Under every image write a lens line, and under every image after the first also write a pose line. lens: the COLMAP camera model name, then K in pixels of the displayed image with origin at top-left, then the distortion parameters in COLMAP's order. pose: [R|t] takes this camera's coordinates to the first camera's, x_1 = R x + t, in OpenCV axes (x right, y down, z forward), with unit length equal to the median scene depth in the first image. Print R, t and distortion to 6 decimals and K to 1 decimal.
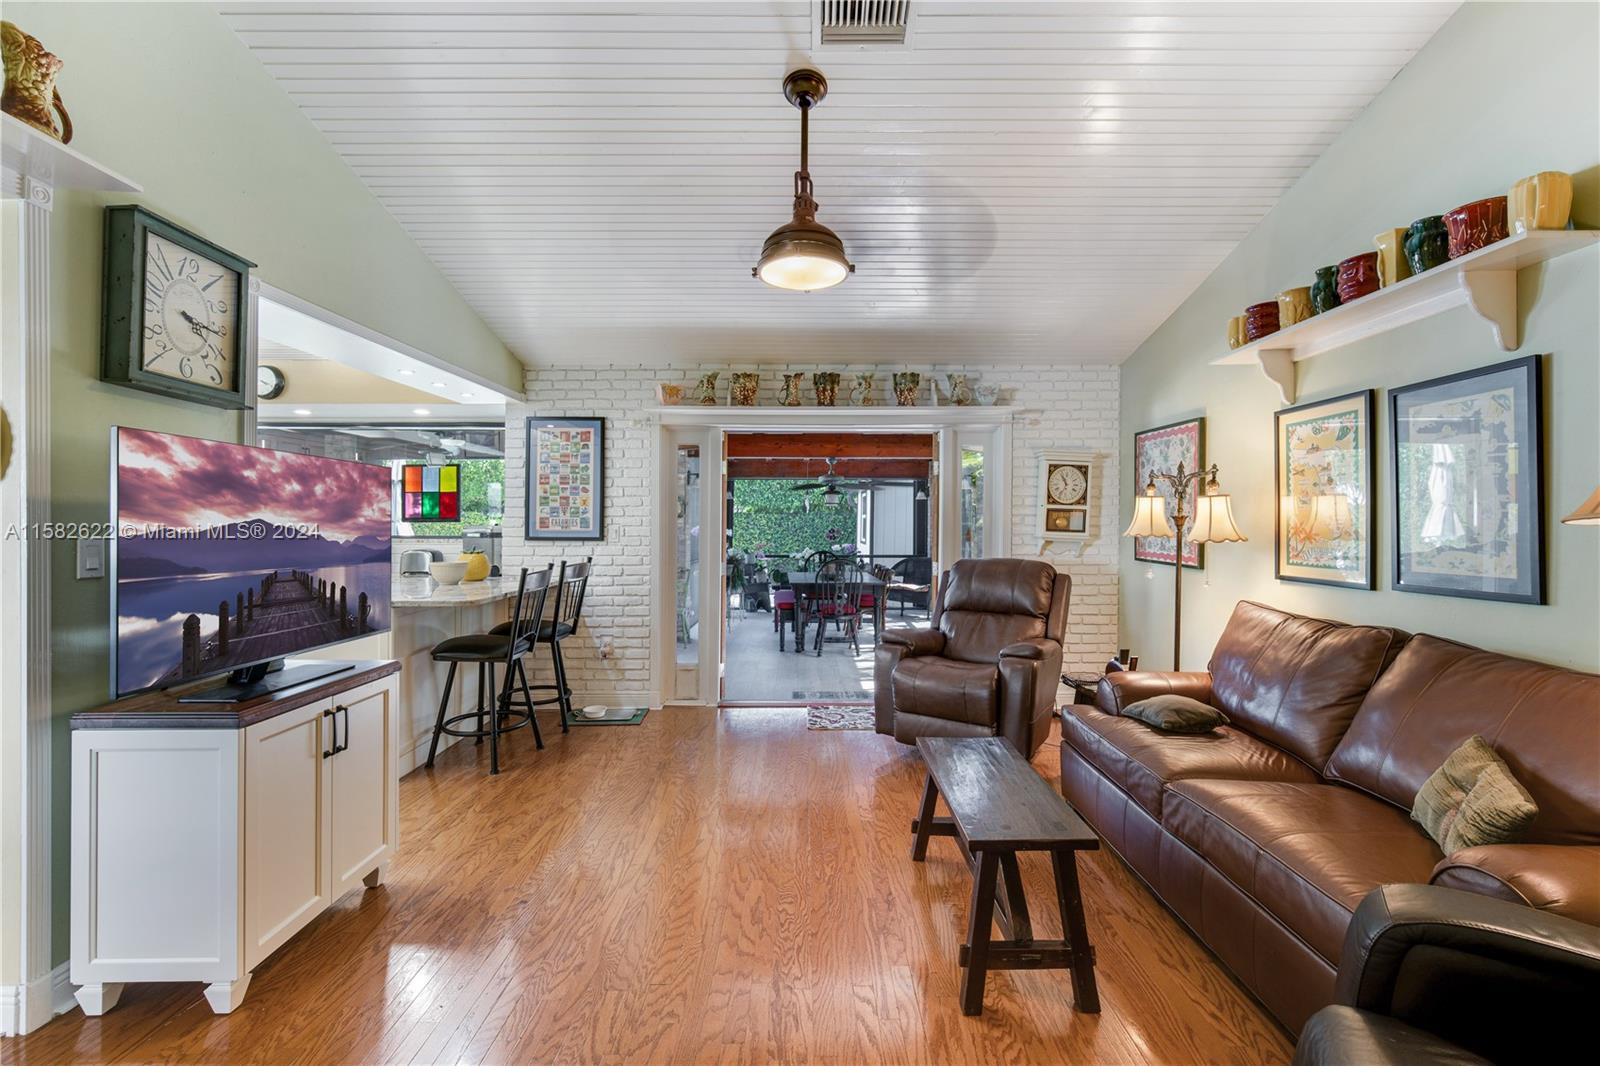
lens RADIAL K [[697.6, 0, 806.0], [0, 697.6, 525.3], [0, 0, 1]] dist [-0.004577, 0.001207]
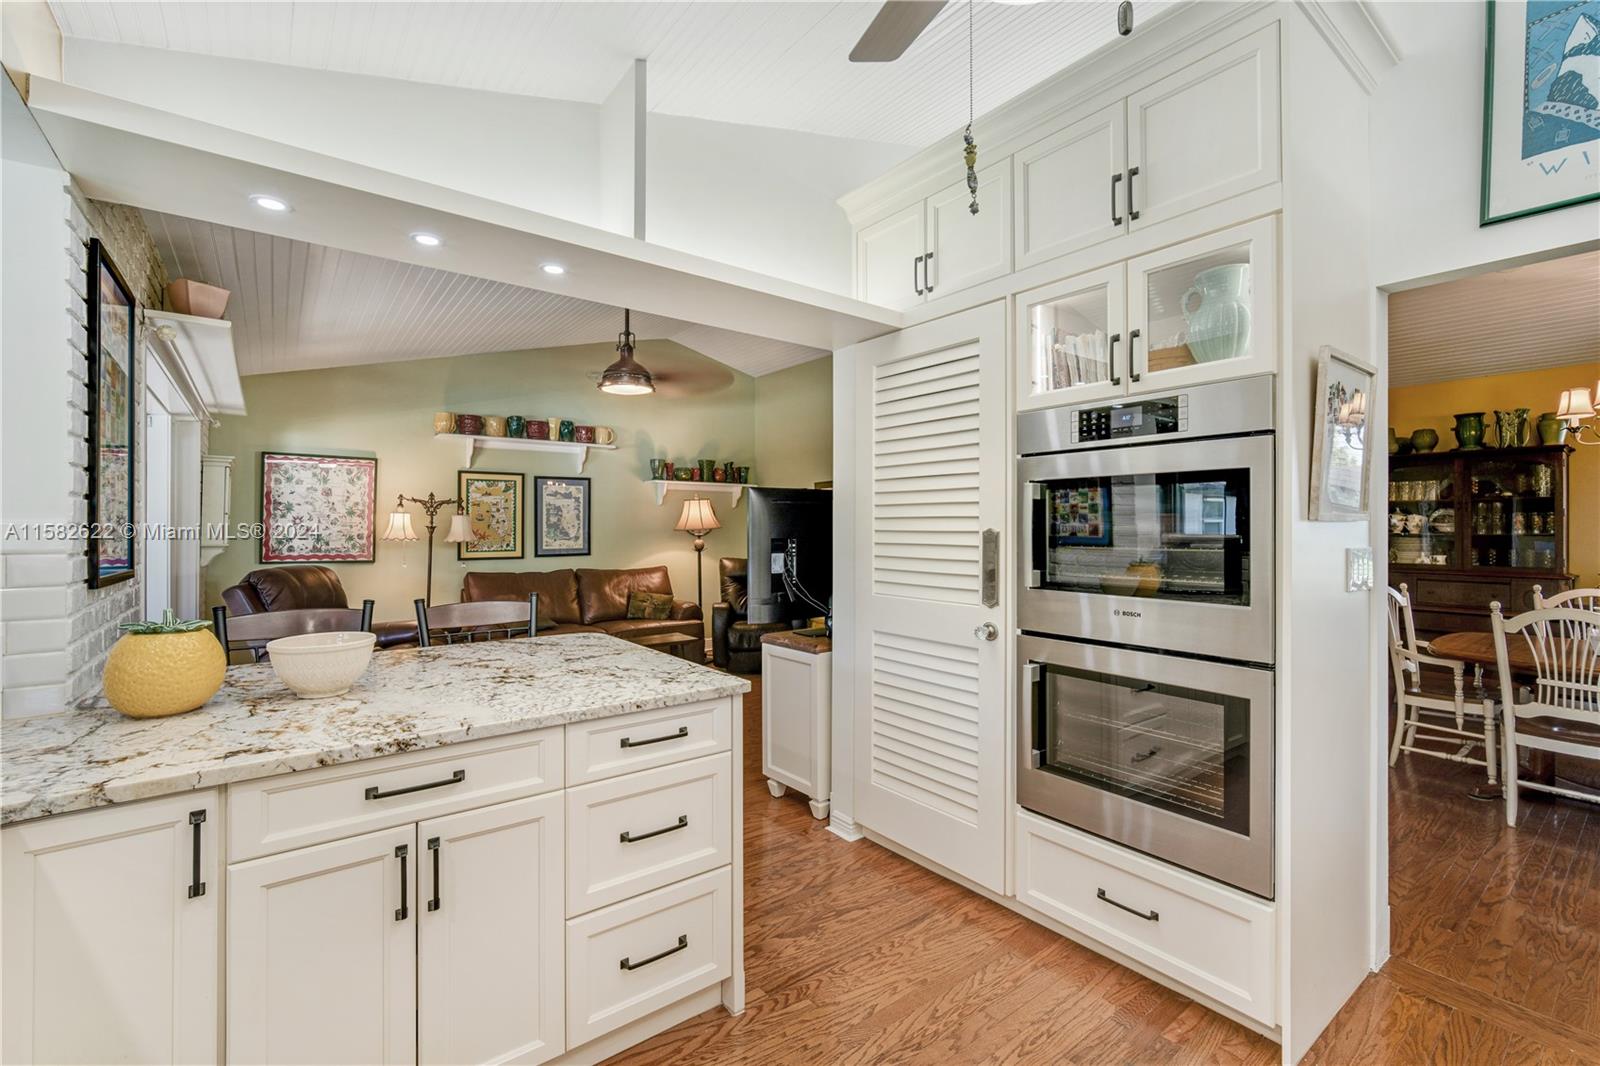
lens RADIAL K [[731.5, 0, 800.0], [0, 731.5, 533.0], [0, 0, 1]] dist [-0.002589, 0.000057]
pose [[-0.628002, -0.009529, 0.778153, -0.952831], [-0.000639, 0.999931, 0.011730, -0.012853], [-0.778211, 0.006869, -0.627965, 1.016405]]
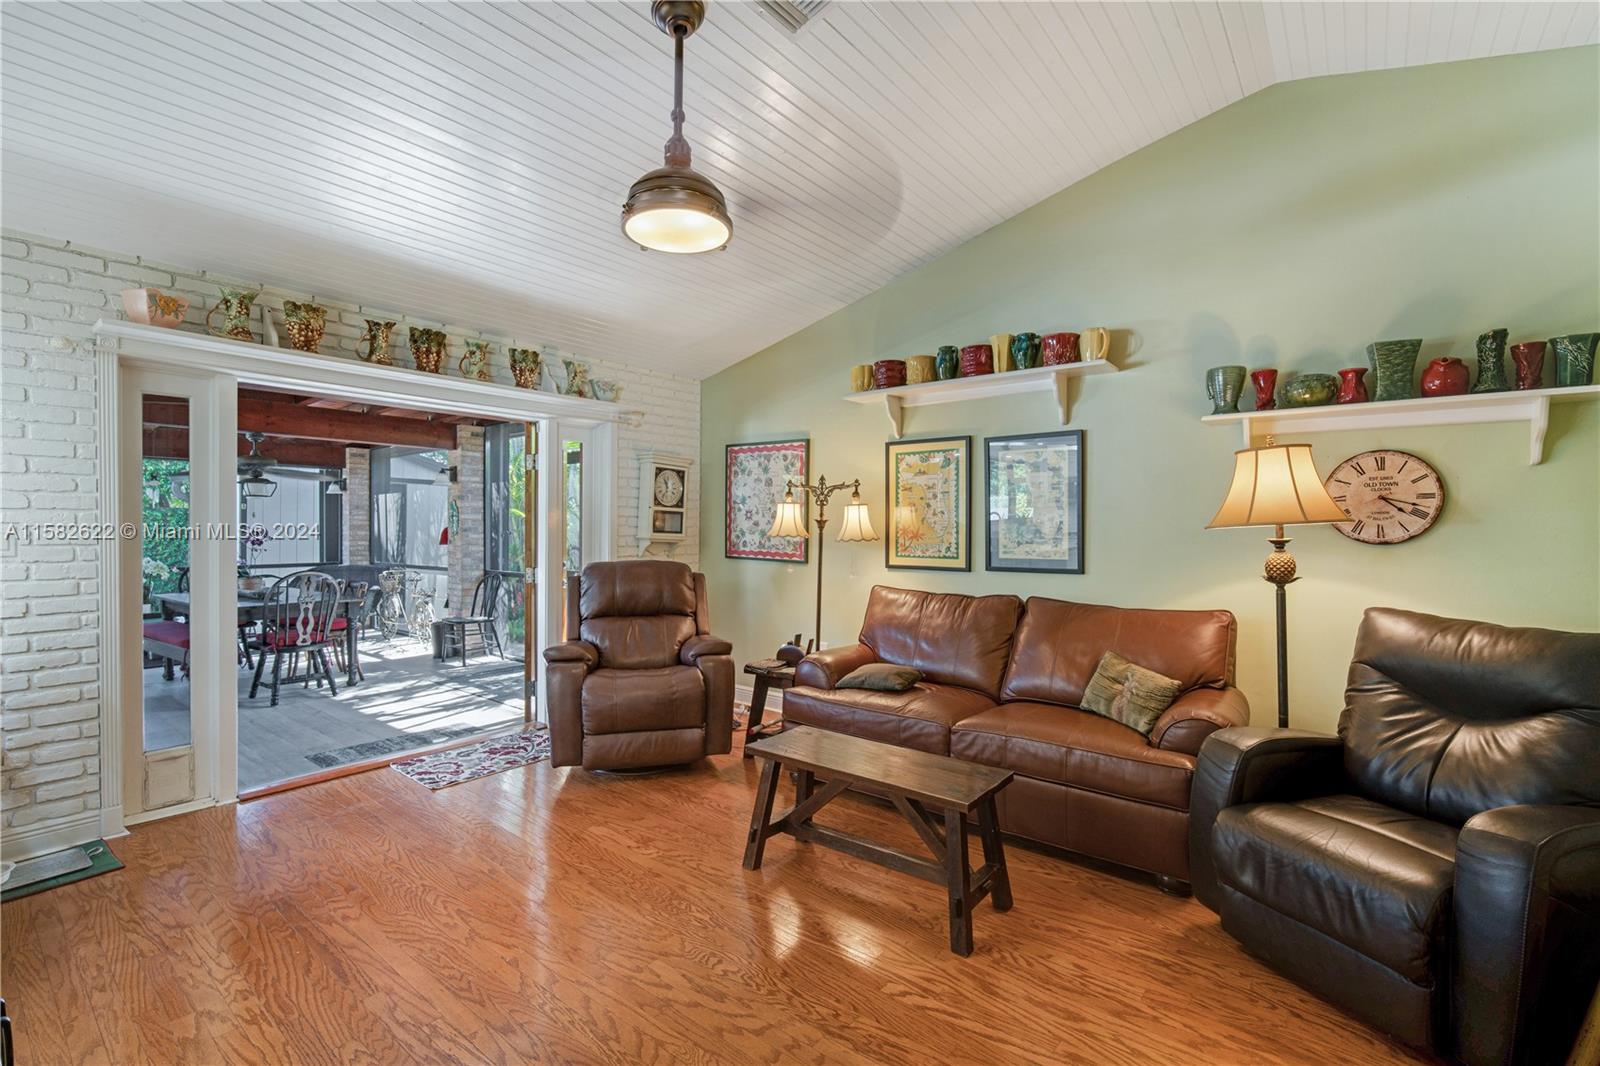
lens RADIAL K [[703.1, 0, 793.7], [0, 703.1, 529.9], [0, 0, 1]] dist [-0.011406, 0.000032]
pose [[0.628109, -0.001944, 0.778123, -0.325770], [-0.003191, 0.999982, 0.005075, -0.001214], [-0.778119, -0.005671, 0.628092, 0.194265]]
